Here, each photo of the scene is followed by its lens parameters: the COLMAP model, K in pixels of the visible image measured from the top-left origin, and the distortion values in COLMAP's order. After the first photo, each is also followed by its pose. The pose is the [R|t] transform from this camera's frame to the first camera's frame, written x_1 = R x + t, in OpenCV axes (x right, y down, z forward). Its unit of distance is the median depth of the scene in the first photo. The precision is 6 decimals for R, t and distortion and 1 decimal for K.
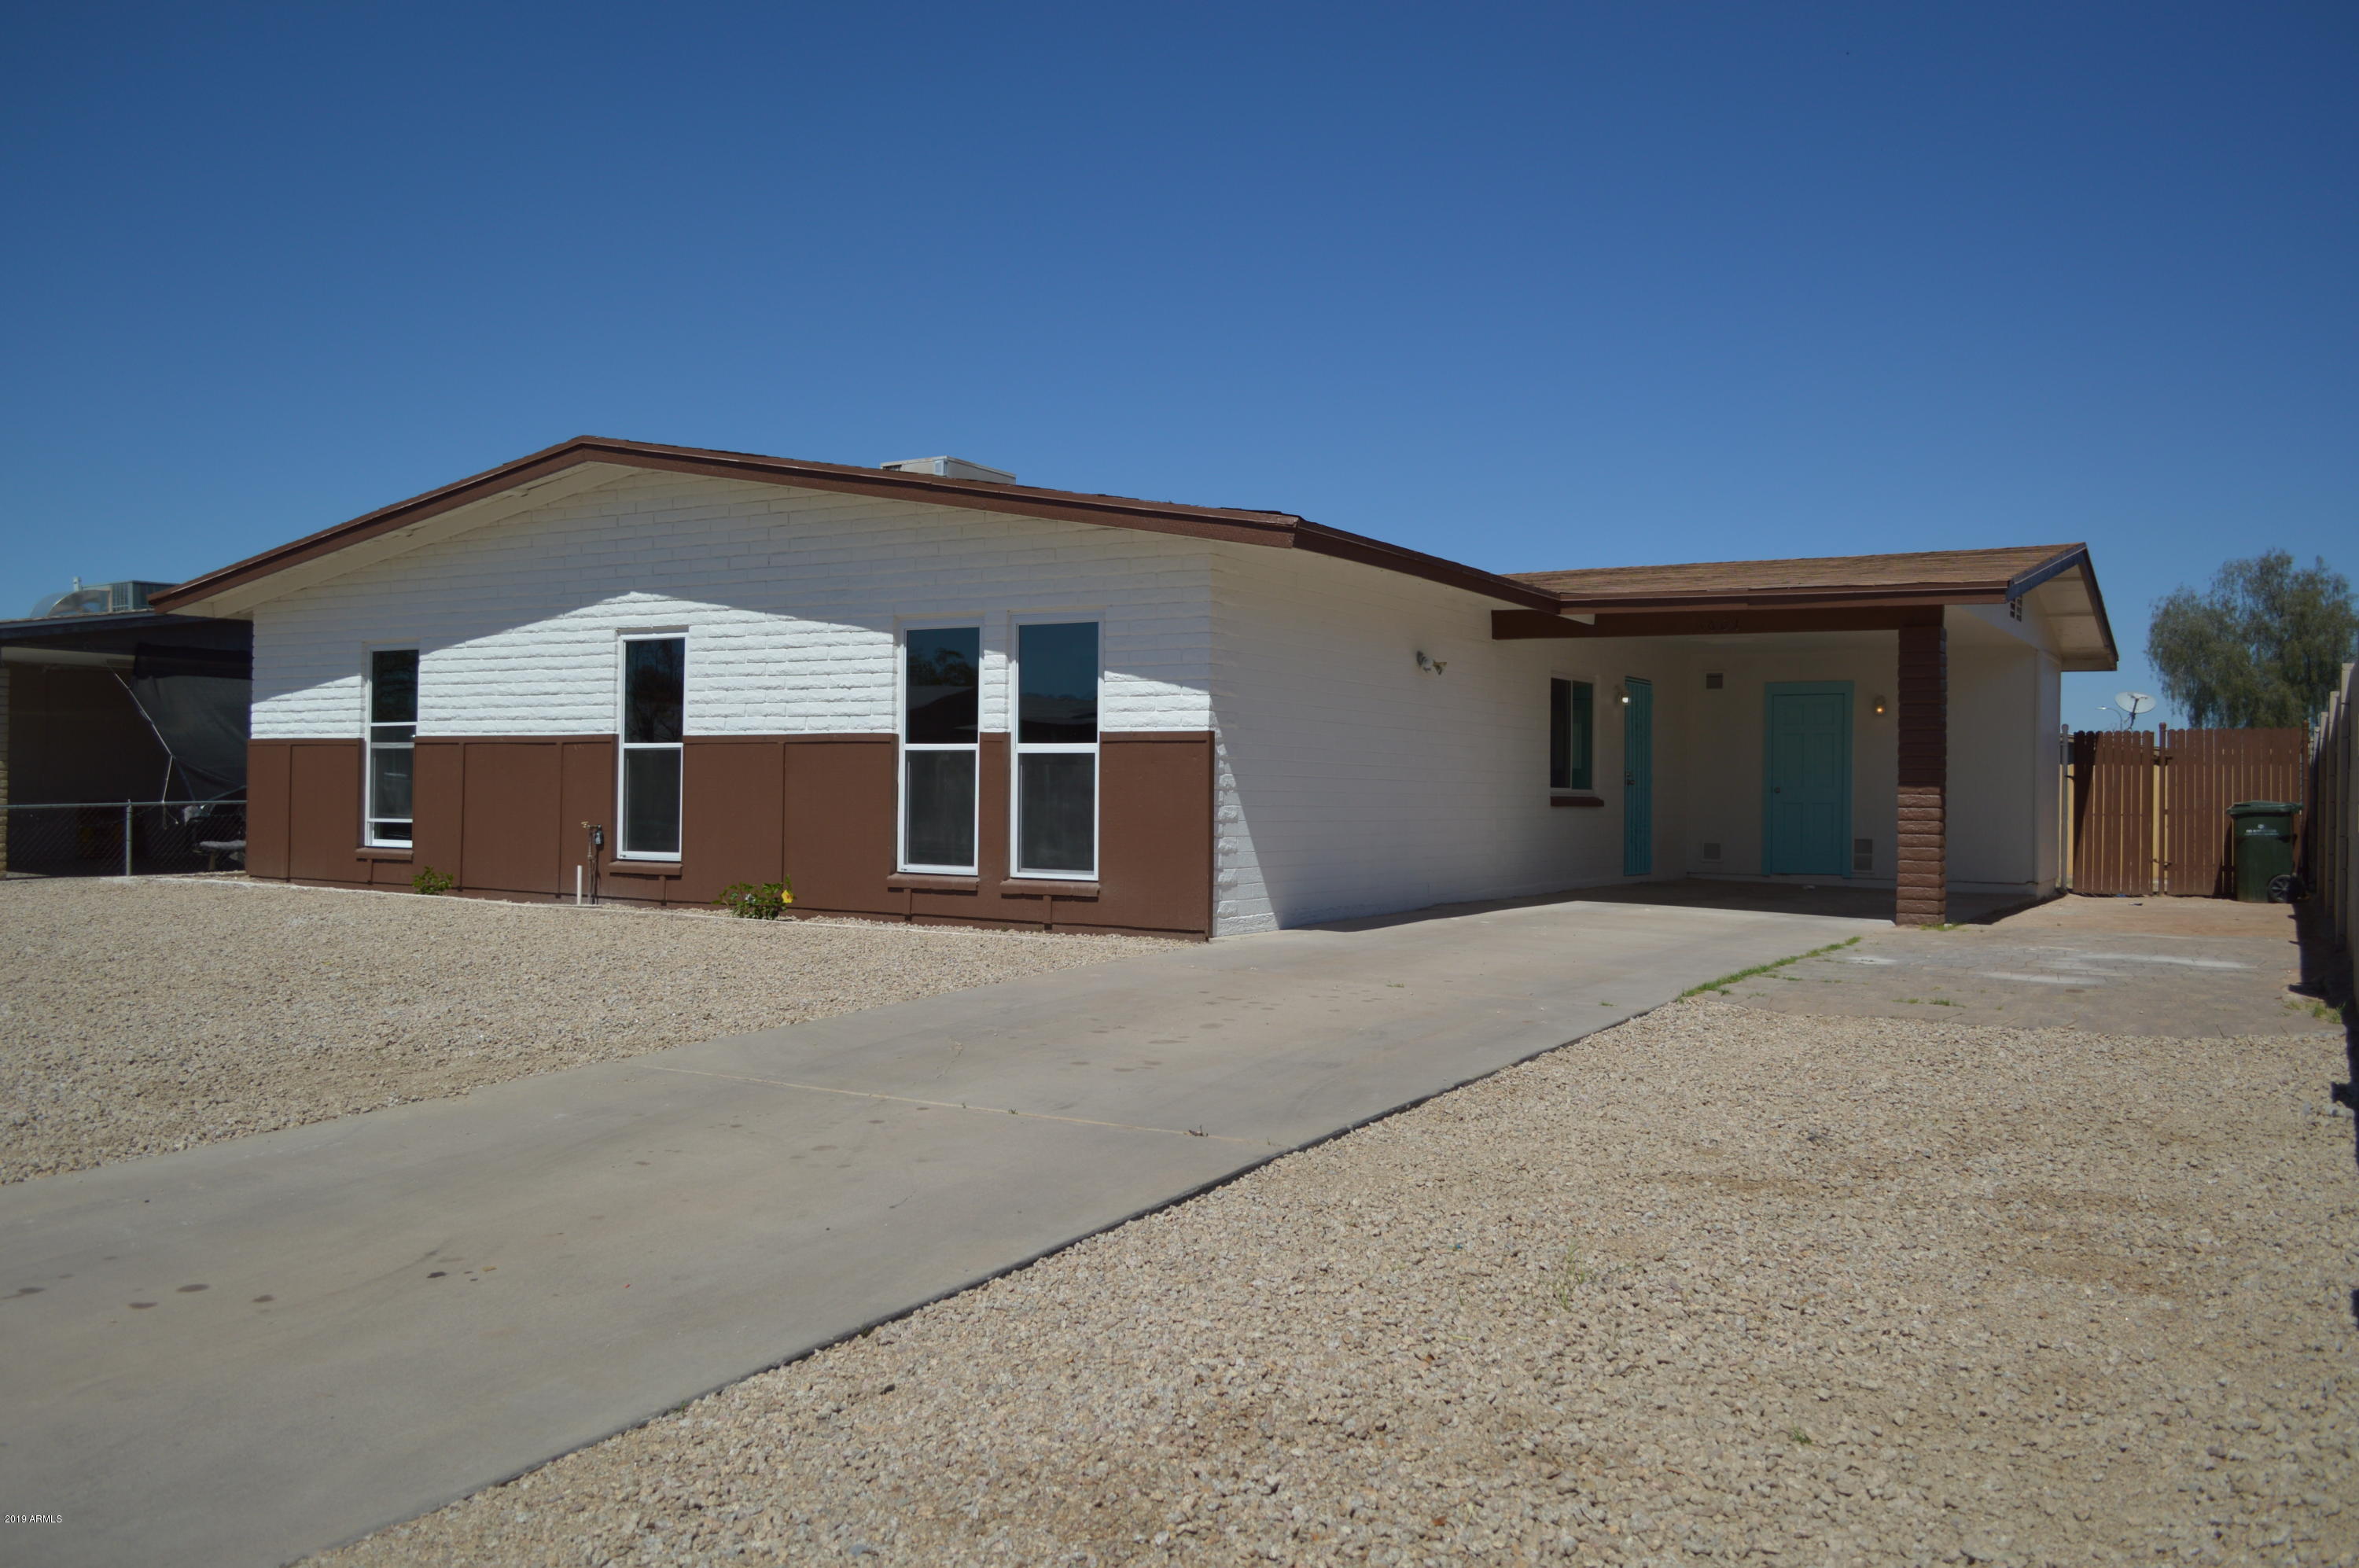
lens RADIAL K [[1871.5, 0, 1179.5], [0, 1871.5, 784.0], [0, 0, 1]] dist [-0.014431, 0.003641]
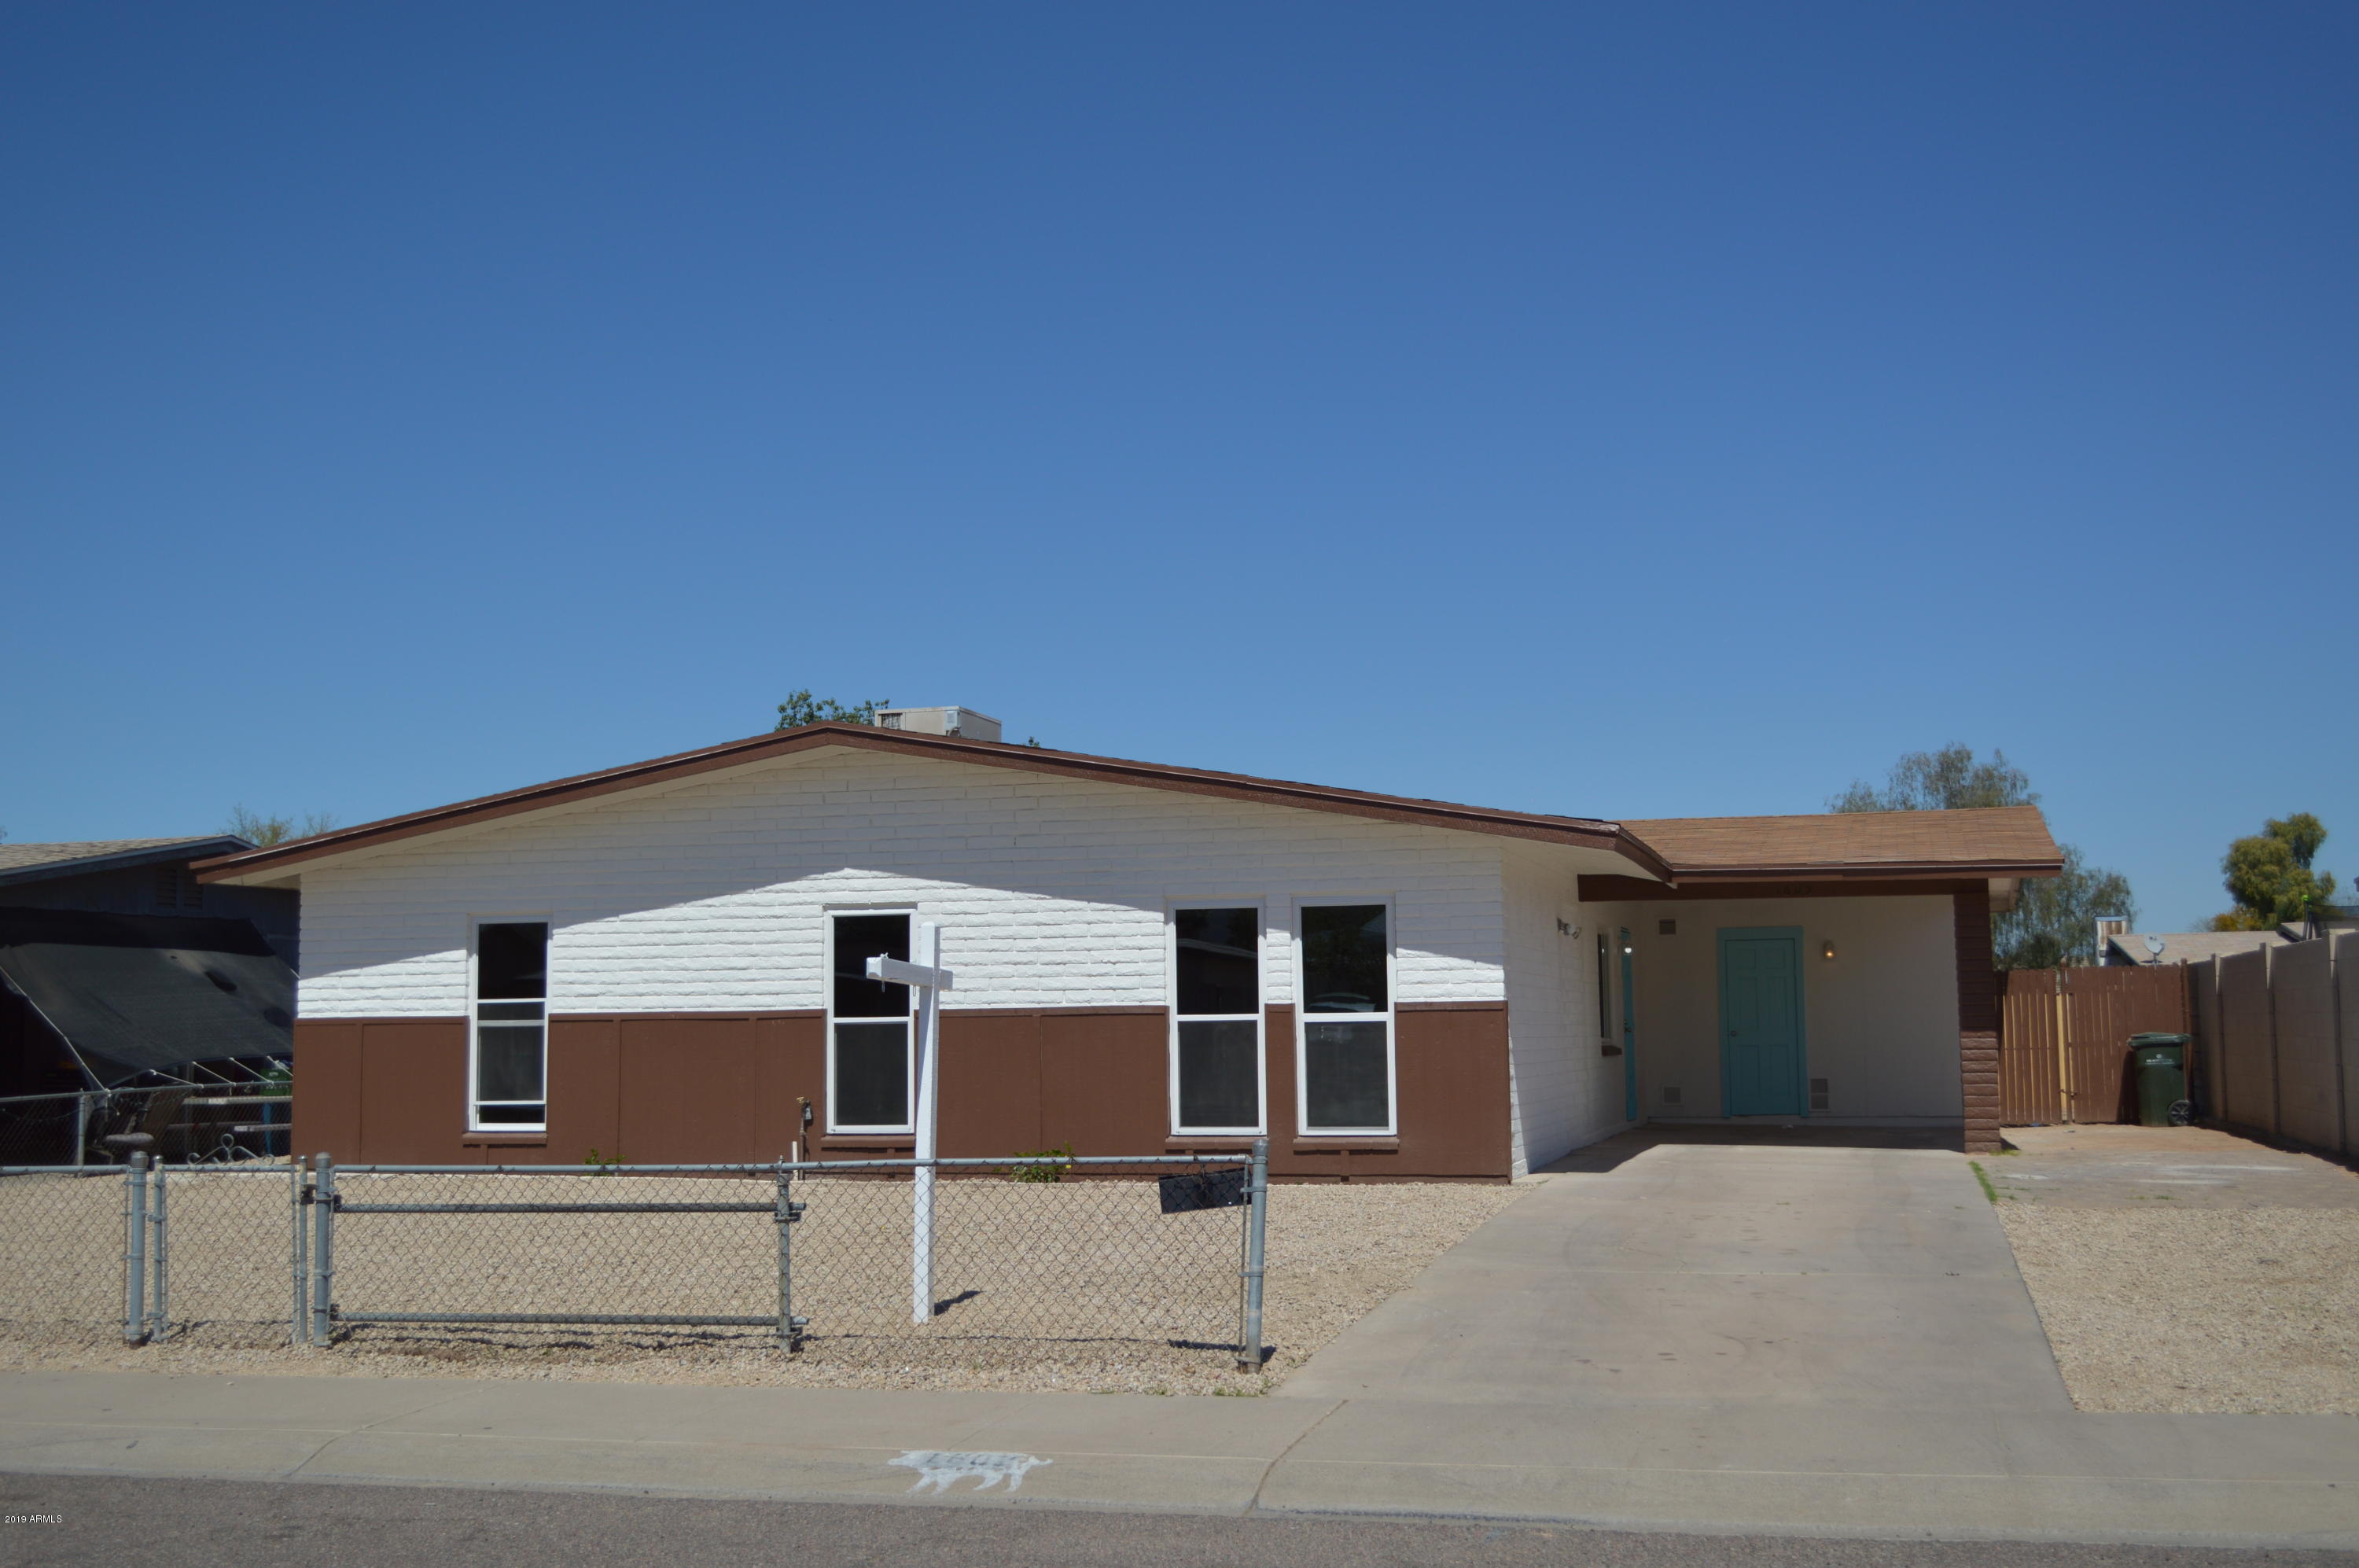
lens RADIAL K [[2561.2, 0, 1179.5], [0, 2561.2, 784.0], [0, 0, 1]] dist [-0.010624, -0.042999]
pose [[0.963305, 0.002721, 0.268397, -0.492501], [0.021988, 0.995788, -0.089011, -0.020577], [-0.267508, 0.091646, 0.959187, -0.389406]]
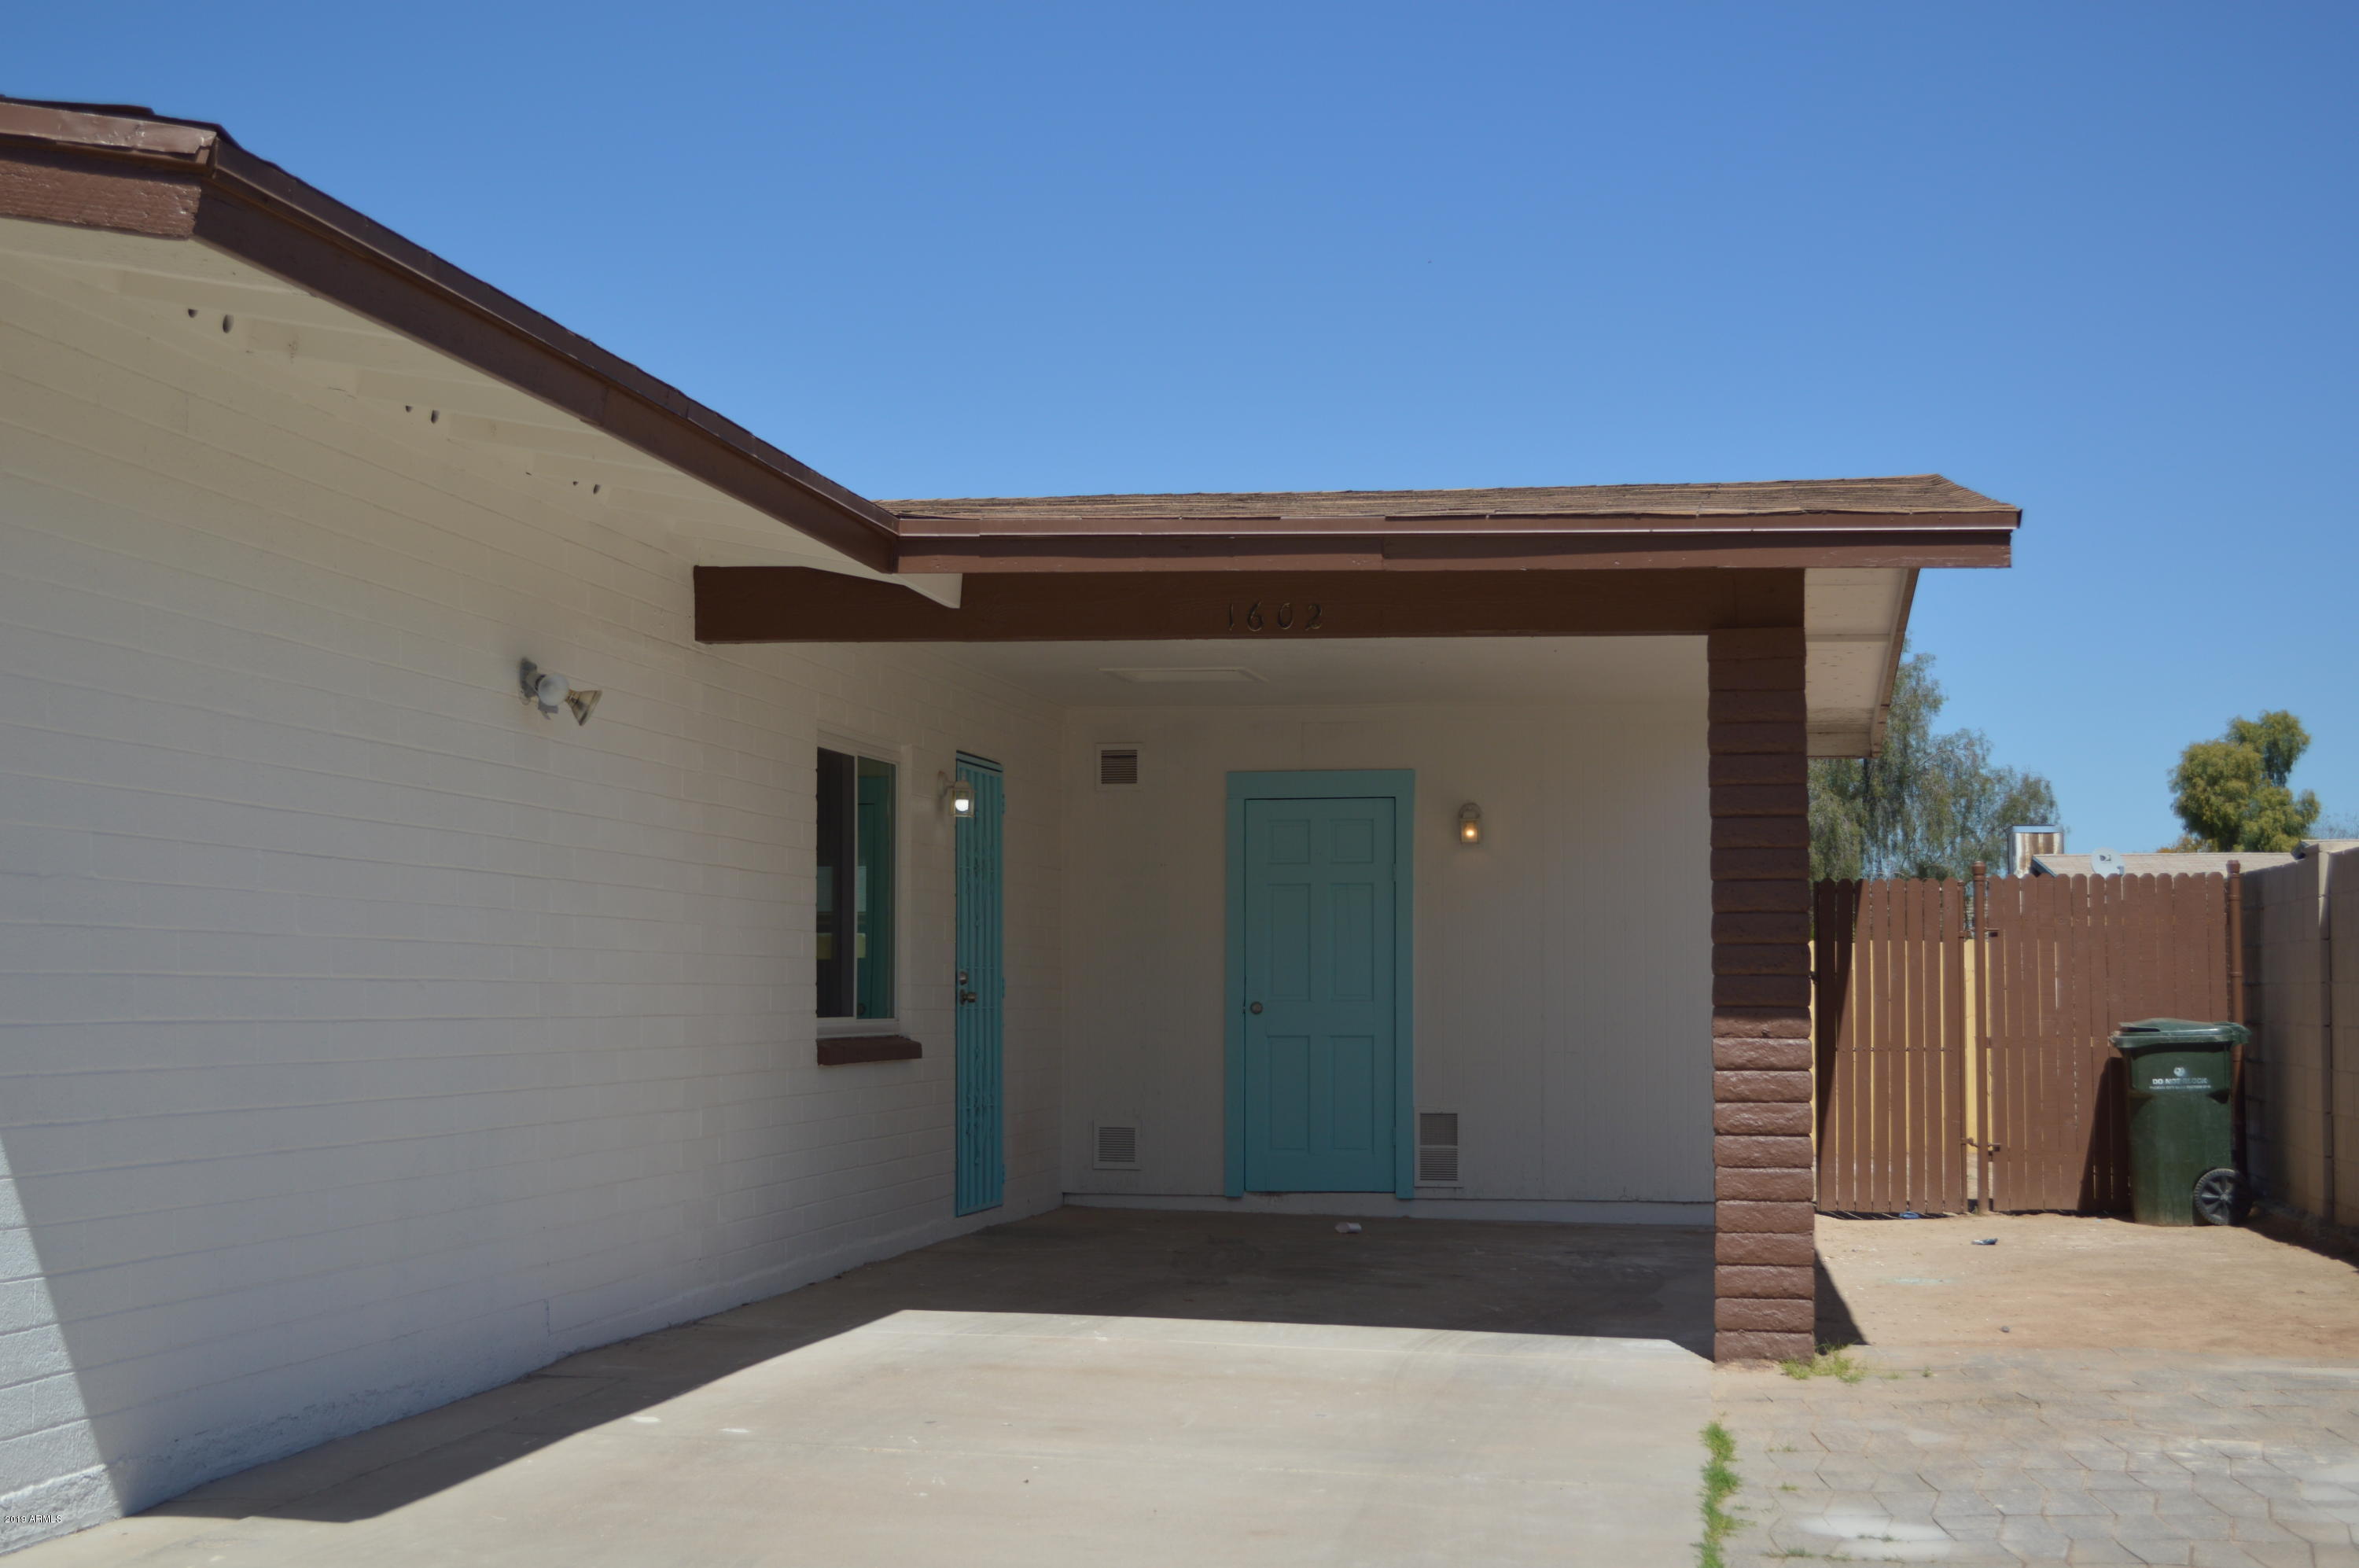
lens RADIAL K [[3284.5, 0, 1179.5], [0, 3284.5, 784.0], [0, 0, 1]] dist [-0.014989, -0.071832]
pose [[0.931296, 0.013277, 0.364020, 0.015025], [0.006614, 0.998554, -0.053342, -0.012083], [-0.364202, 0.052085, 0.929862, 0.366728]]
